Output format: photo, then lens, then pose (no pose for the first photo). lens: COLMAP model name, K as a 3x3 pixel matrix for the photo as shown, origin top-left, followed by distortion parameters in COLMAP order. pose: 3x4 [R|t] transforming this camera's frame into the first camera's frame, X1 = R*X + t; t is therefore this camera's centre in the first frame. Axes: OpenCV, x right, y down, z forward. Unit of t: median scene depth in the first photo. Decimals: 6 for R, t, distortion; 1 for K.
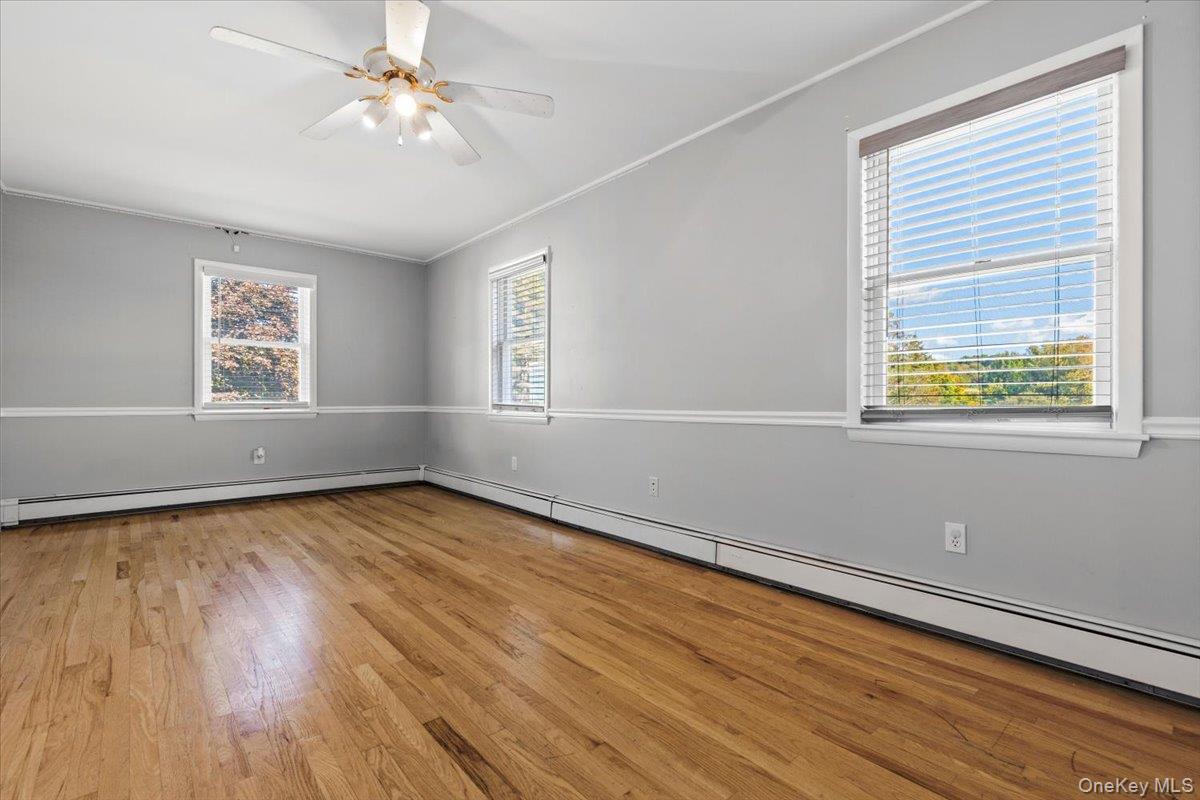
lens RADIAL K [[543.3, 0, 600.0], [0, 543.3, 400.0], [0, 0, 1]] dist [0.021727, 0.000533]
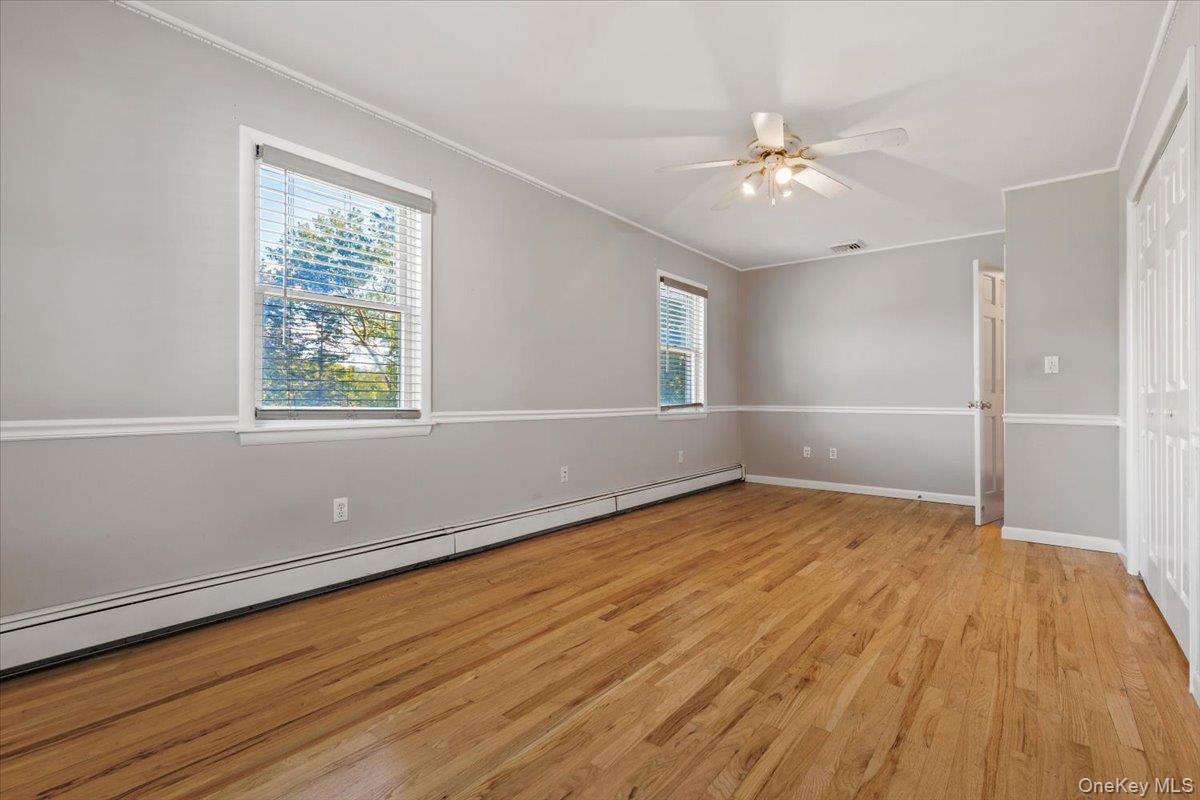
lens RADIAL K [[541.6, 0, 609.3], [0, 541.6, 408.4], [0, 0, 1]] dist [-0.001726, -0.000201]
pose [[-0.192984, -0.011395, 0.981136, -1.179873], [0.000242, 0.999932, 0.011661, 0.002151], [-0.981202, 0.002488, -0.192968, 1.245421]]
